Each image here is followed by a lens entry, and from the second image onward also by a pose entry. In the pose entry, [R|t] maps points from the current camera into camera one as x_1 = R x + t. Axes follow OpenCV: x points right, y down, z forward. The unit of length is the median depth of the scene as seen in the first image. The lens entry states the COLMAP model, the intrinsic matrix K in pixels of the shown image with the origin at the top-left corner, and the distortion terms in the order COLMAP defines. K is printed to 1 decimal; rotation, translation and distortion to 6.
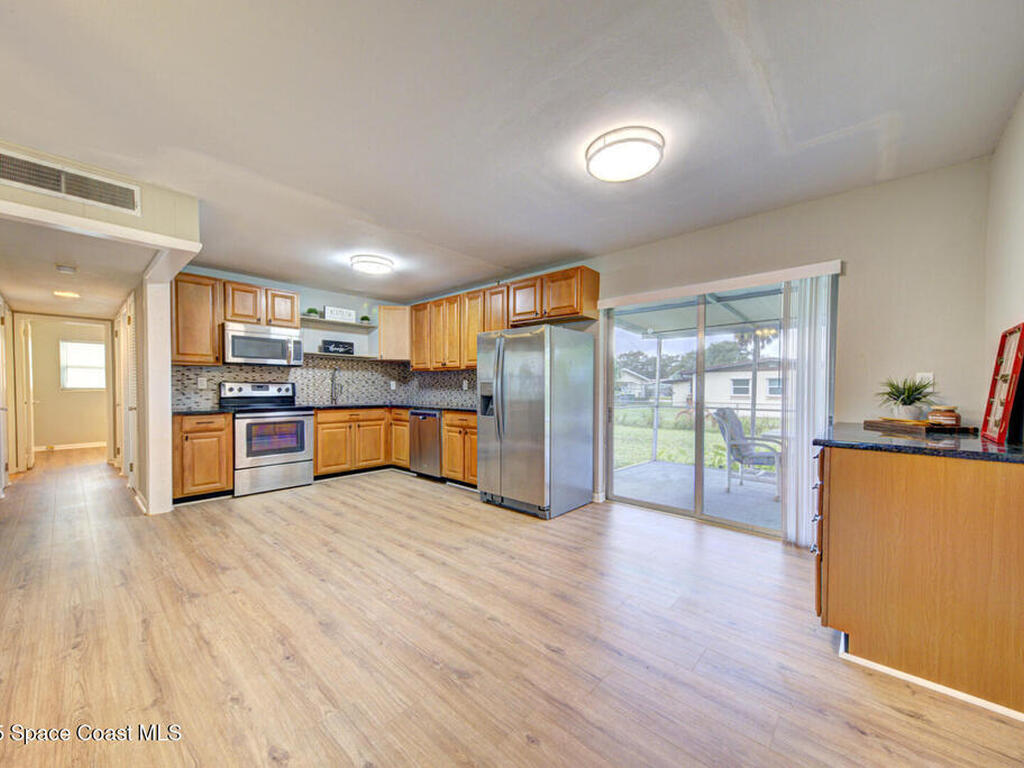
lens RADIAL K [[395.7, 0, 510.0], [0, 395.7, 395.6], [0, 0, 1]] dist [0.031068, -0.007920]
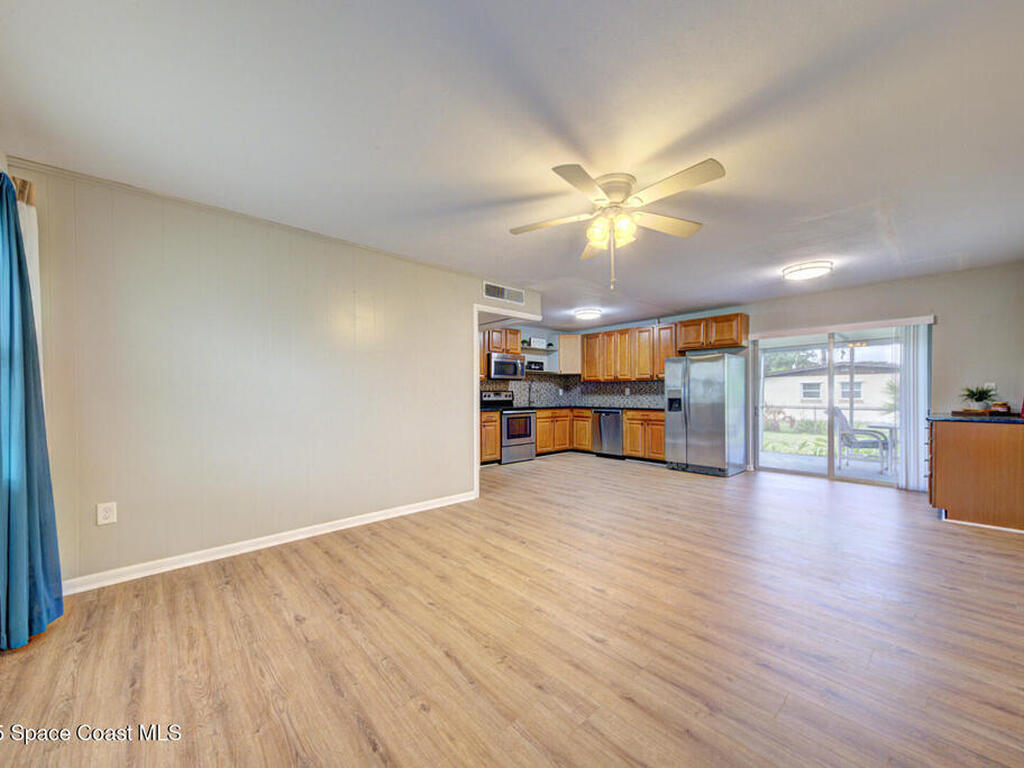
lens RADIAL K [[395.7, 0, 510.0], [0, 395.7, 395.6], [0, 0, 1]] dist [0.031068, -0.007920]
pose [[0.995281, -0.006979, -0.096779, -0.454148], [0.005570, 0.999875, -0.014824, 0.006546], [0.096871, 0.014215, 0.995195, -0.496015]]
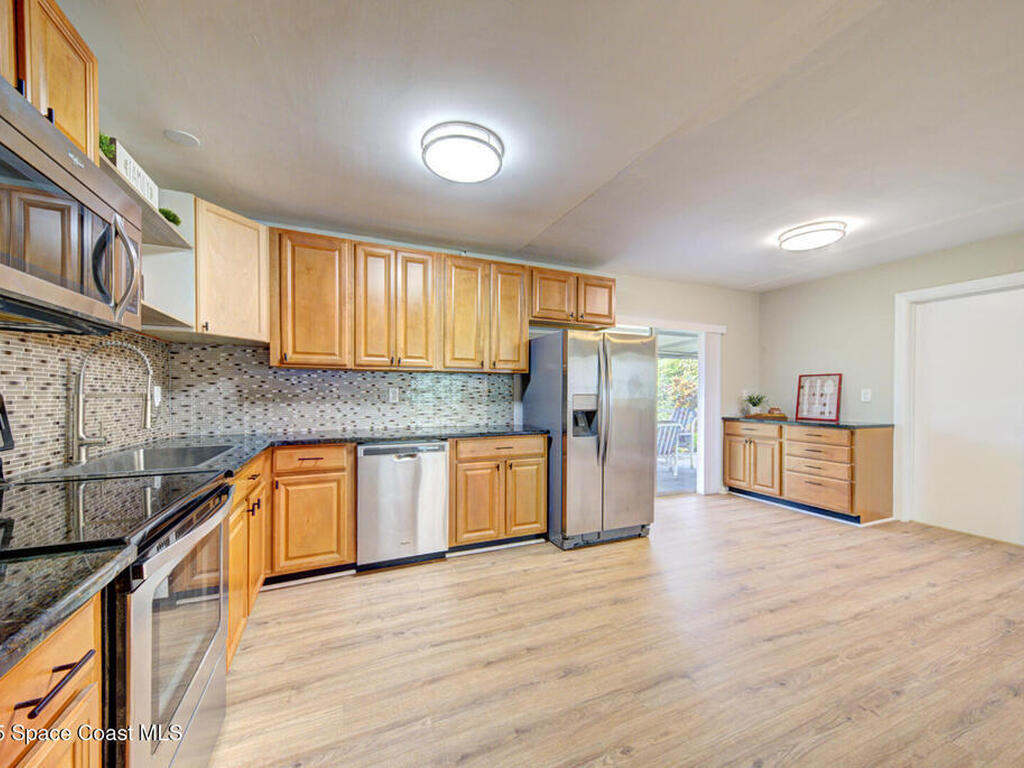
lens RADIAL K [[401.5, 0, 509.2], [0, 401.5, 394.2], [0, 0, 1]] dist [0.032009, -0.008041]
pose [[0.407820, -0.007457, 0.913032, -0.714363], [0.015639, 0.999877, 0.001180, -0.030431], [-0.912928, 0.013798, 0.407886, 0.680242]]
